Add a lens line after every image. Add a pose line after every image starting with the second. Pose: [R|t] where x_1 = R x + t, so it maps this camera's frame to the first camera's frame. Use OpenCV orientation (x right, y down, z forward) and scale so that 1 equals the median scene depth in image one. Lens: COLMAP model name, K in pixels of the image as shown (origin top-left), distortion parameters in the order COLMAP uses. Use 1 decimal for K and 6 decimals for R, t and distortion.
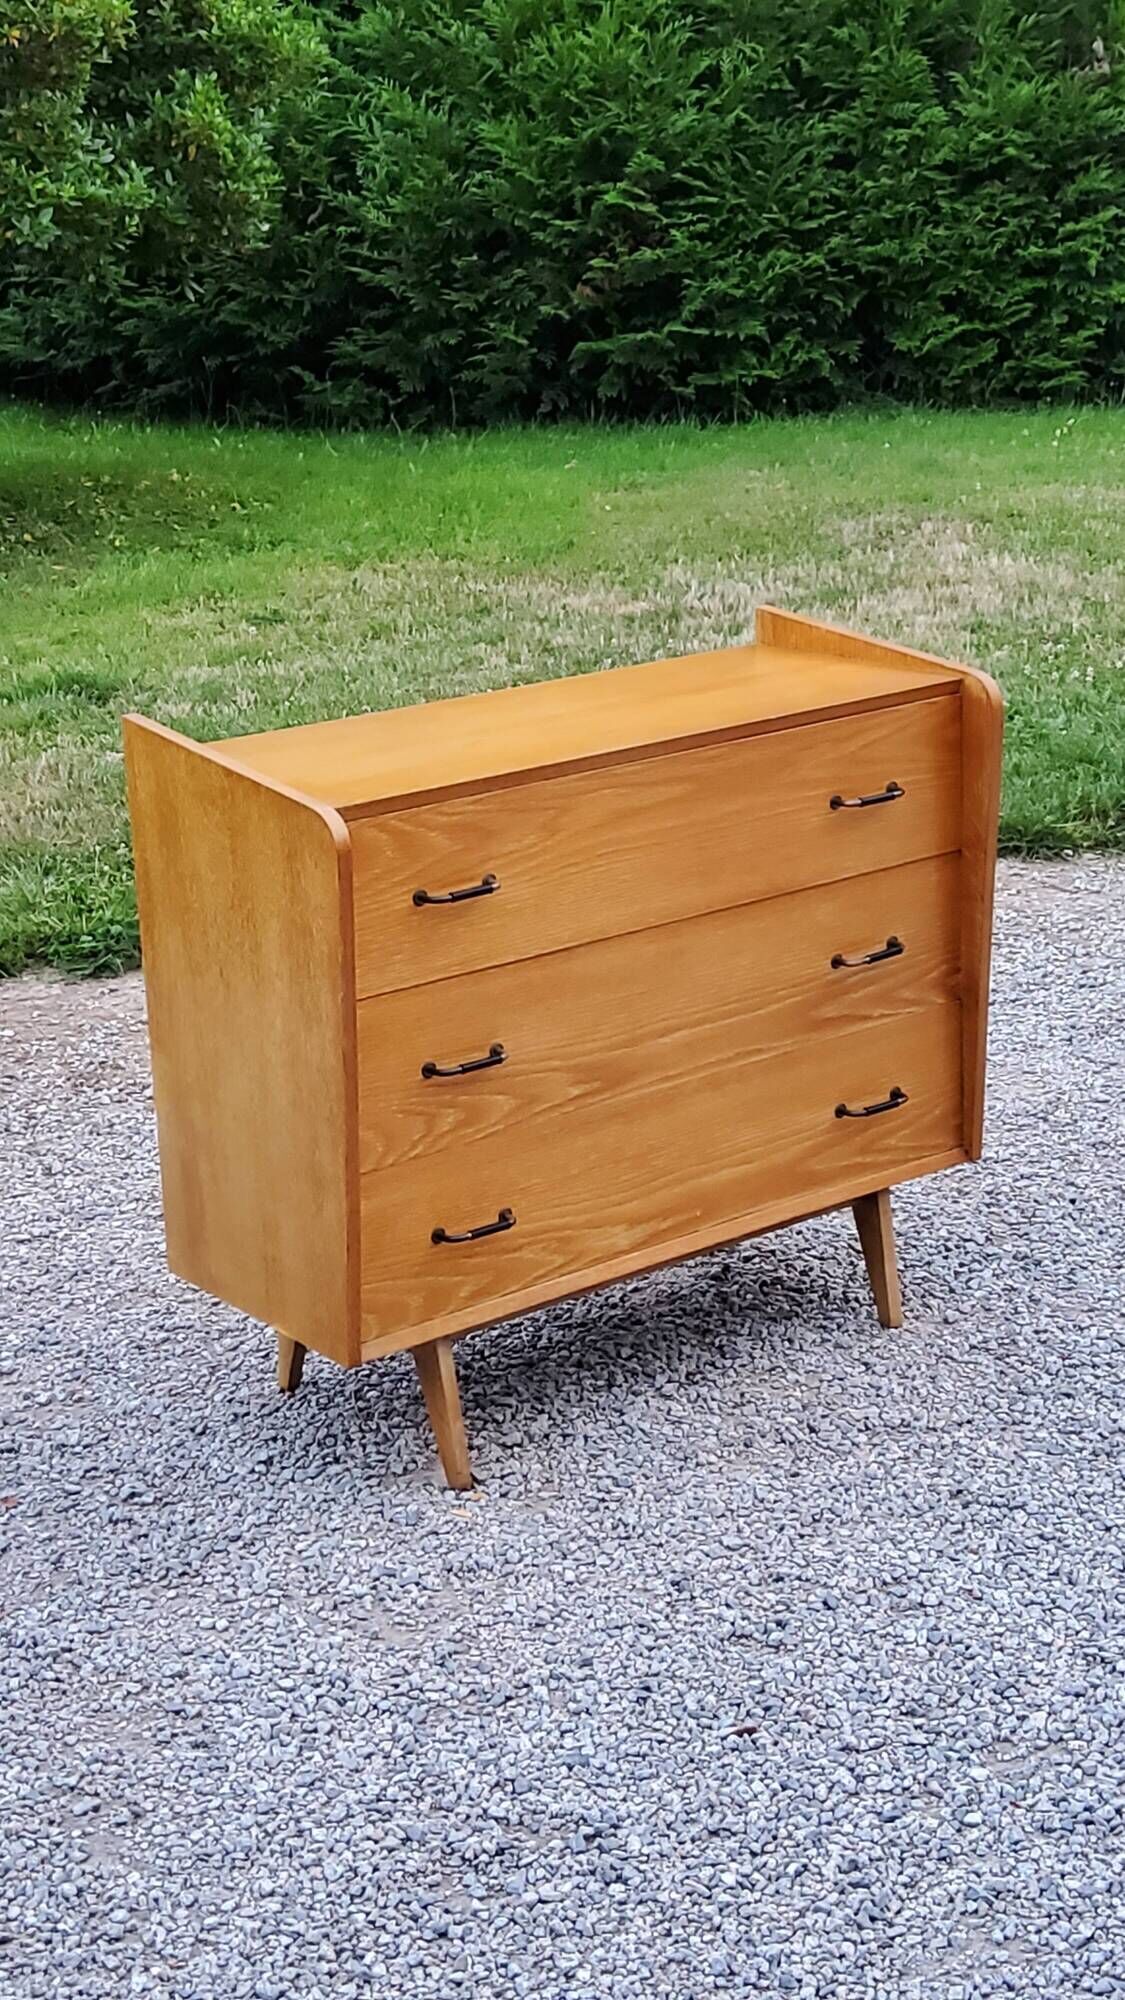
lens RADIAL K [[3012.8, 0, 565.4], [0, 3012.8, 996.7], [0, 0, 1]] dist [0.112817, 0.000000]
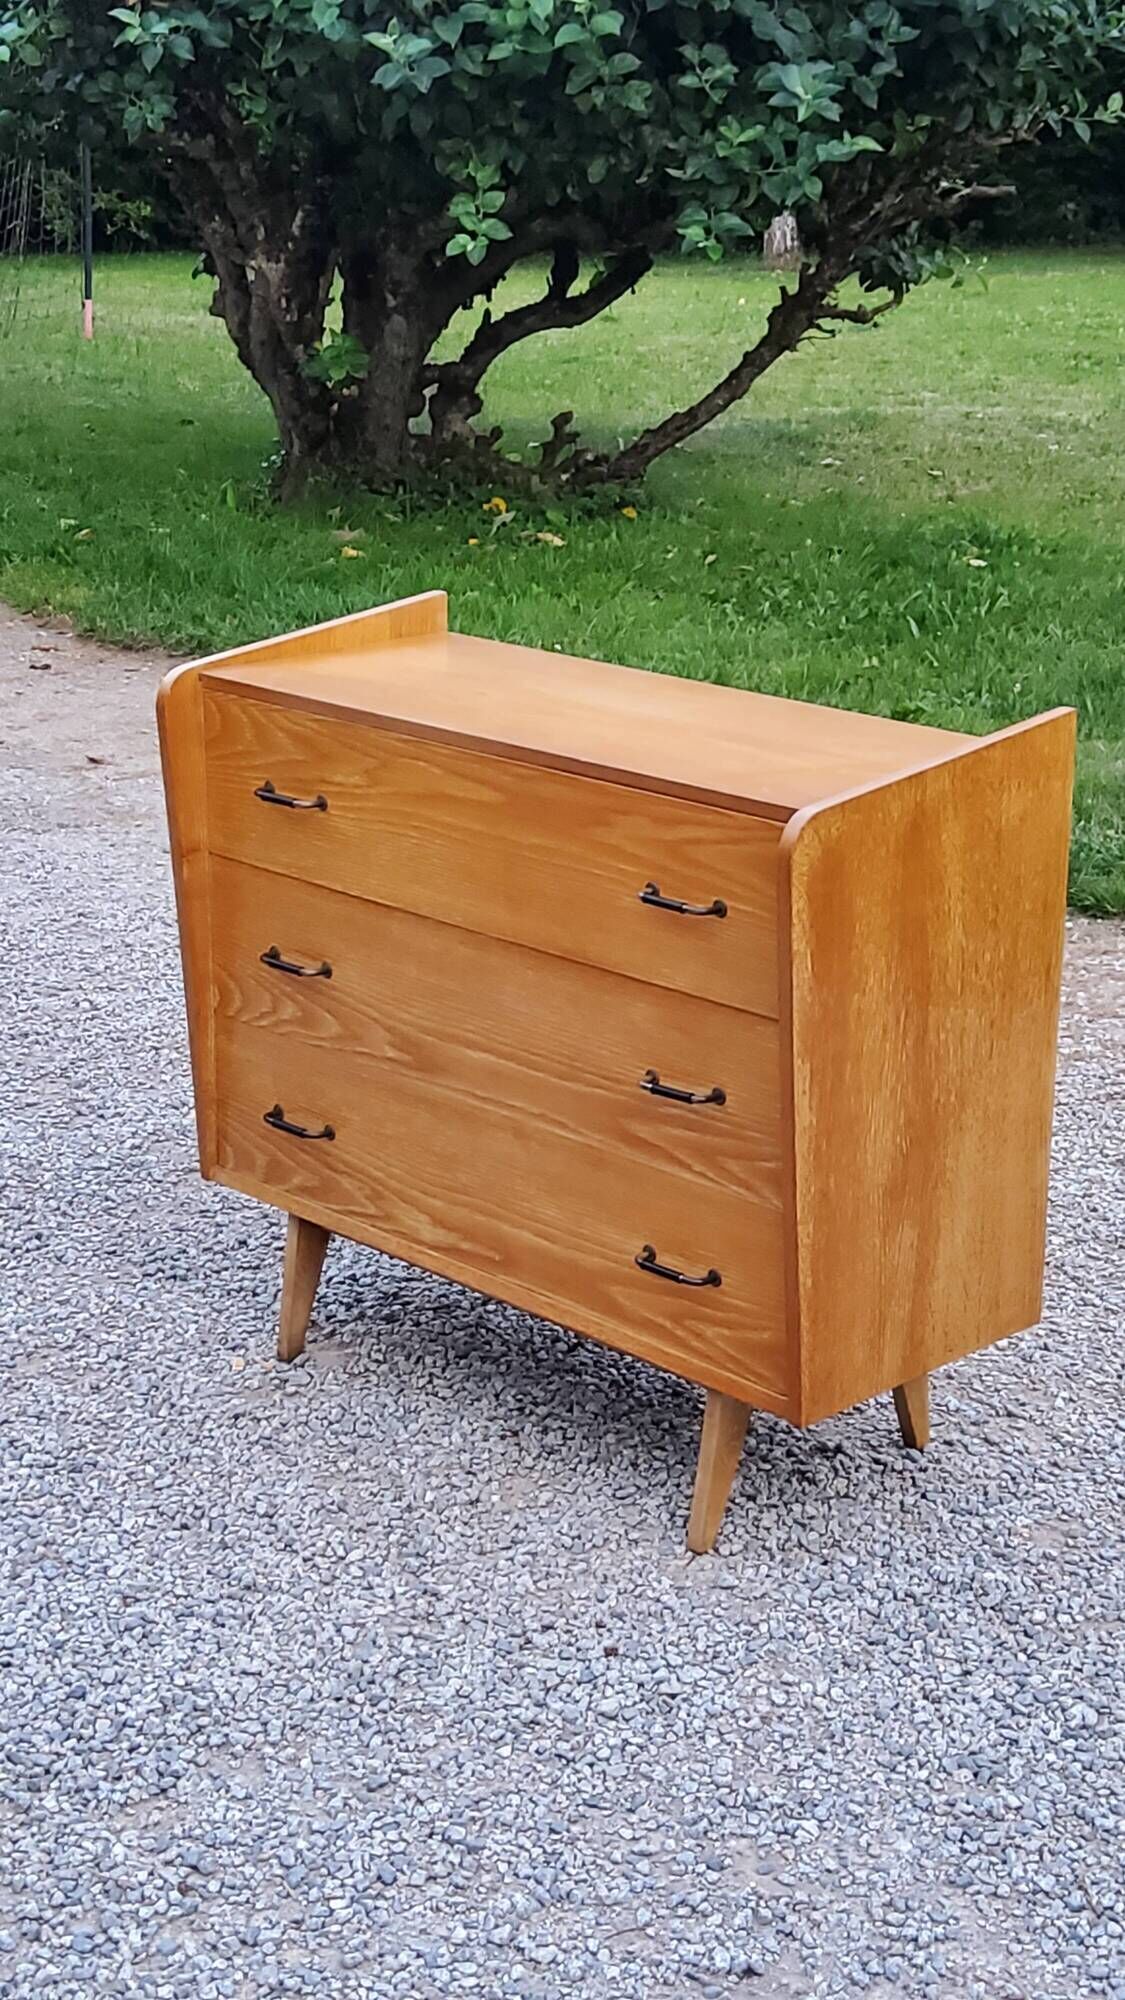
lens RADIAL K [[3012.8, 0, 553.9], [0, 3012.8, 993.8], [0, 0, 1]] dist [0.112817, 0.000000]
pose [[0.123114, 0.330972, -0.935575, 0.899318], [-0.303384, 0.910165, 0.282060, -0.272332], [0.944882, 0.249113, 0.212465, 0.815251]]
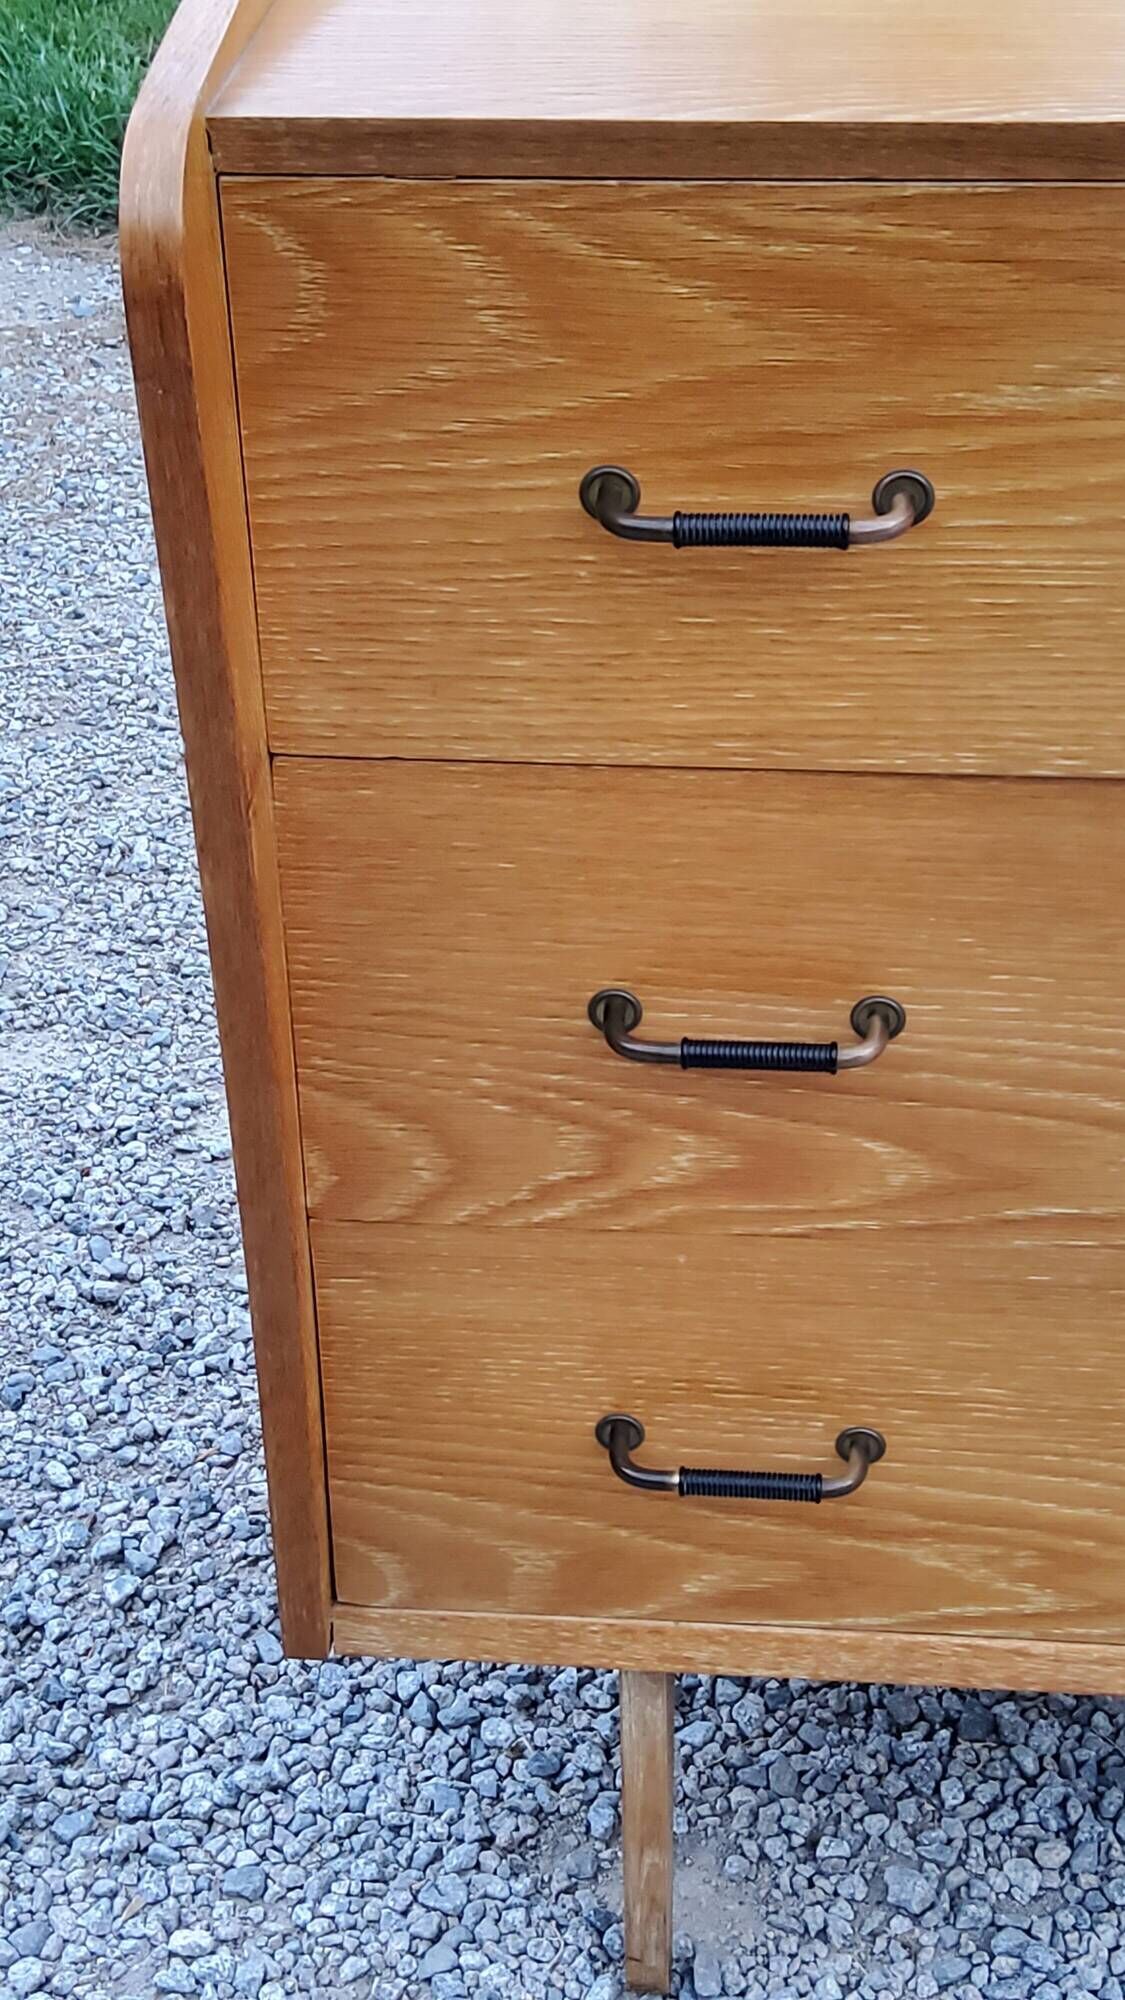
lens RADIAL K [[3012.8, 0, 548.3], [0, 3012.8, 1004.2], [0, 0, 1]] dist [0.112817, 0.000000]
pose [[0.738851, 0.391174, -0.548709, 0.117125], [-0.208837, 0.907096, 0.365463, -0.086258], [0.640692, -0.155432, 0.751901, 0.705967]]
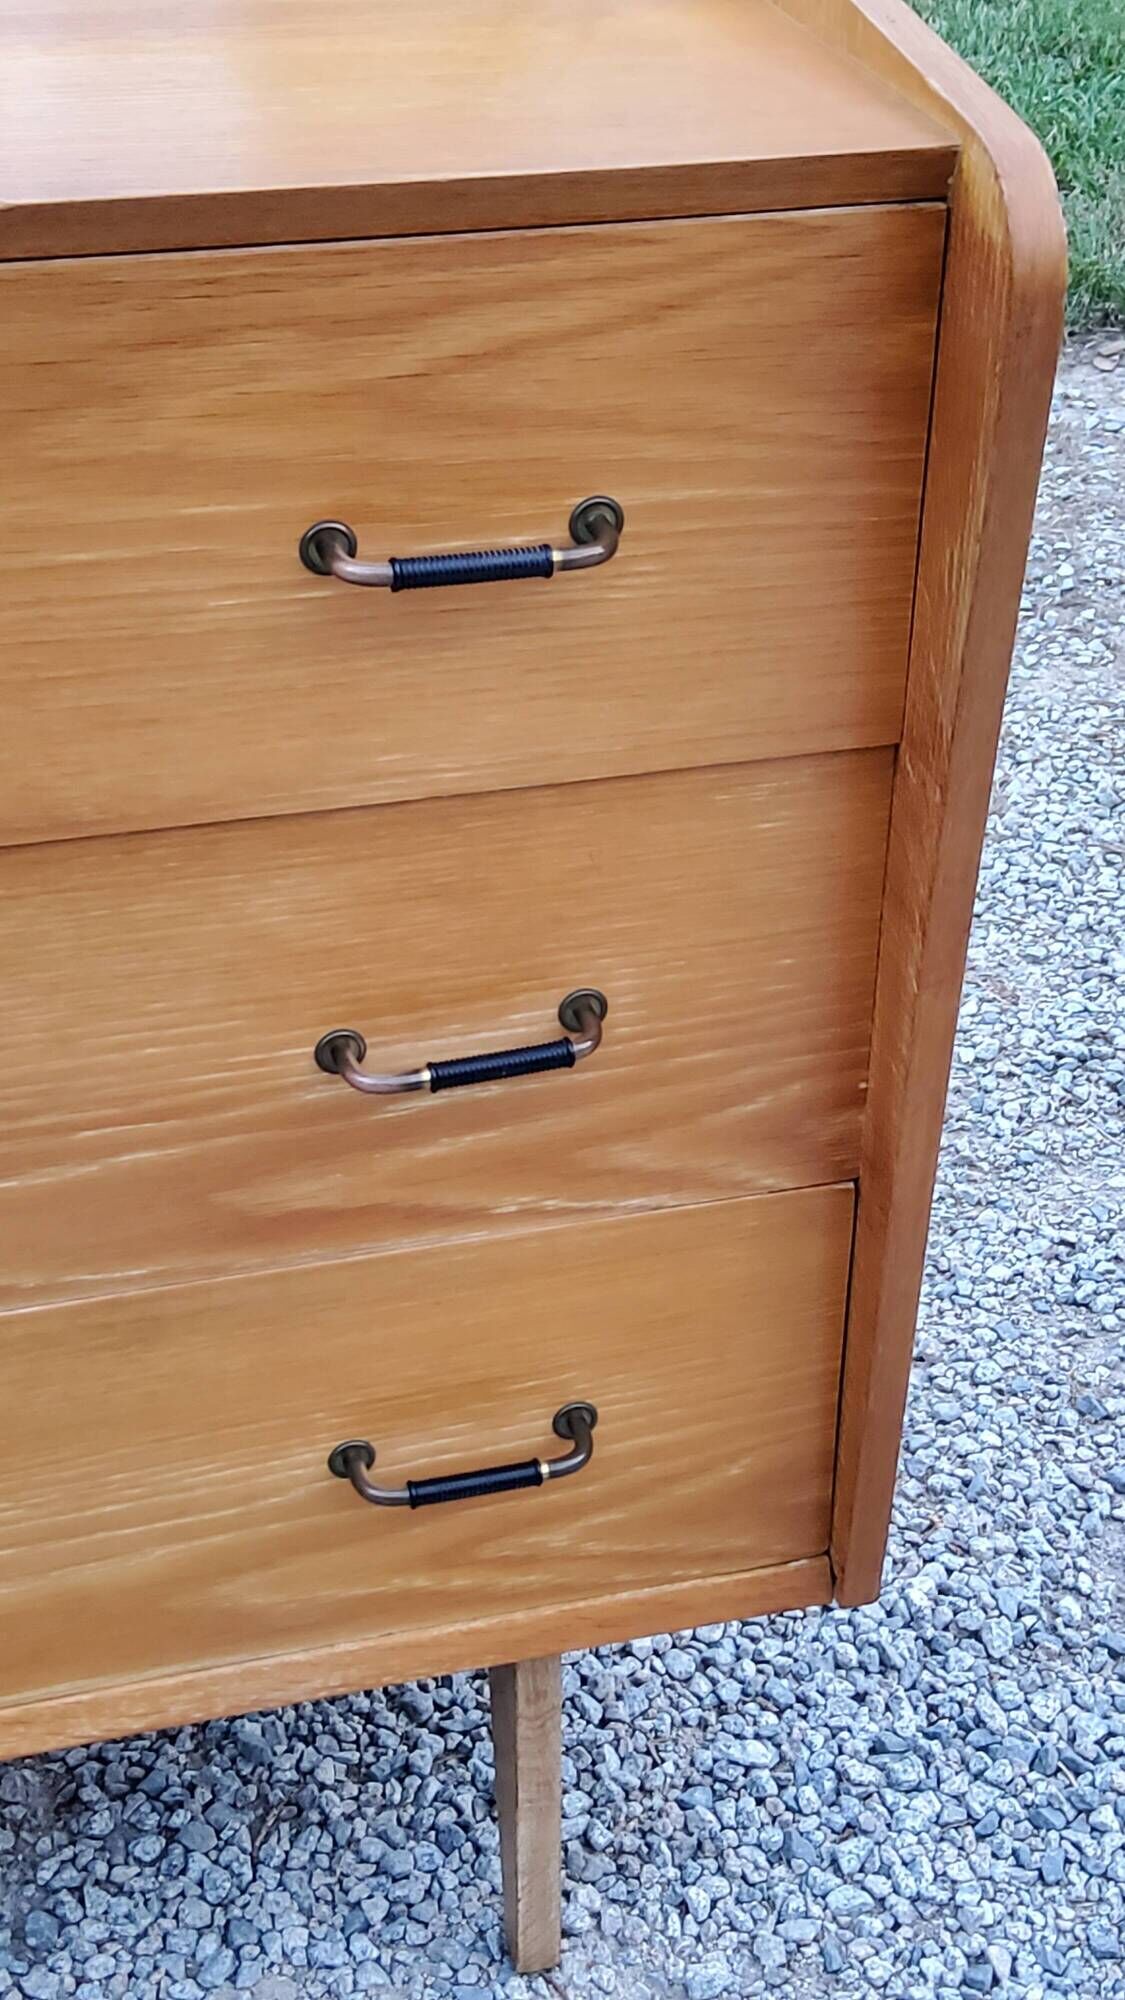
lens RADIAL K [[3012.8, 0, 558.6], [0, 3012.8, 998.4], [0, 0, 1]] dist [0.112817, 0.000000]
pose [[0.930239, 0.244467, -0.273664, 0.197515], [-0.164046, 0.944147, 0.285790, -0.109772], [0.328245, -0.220959, 0.918385, 0.757767]]
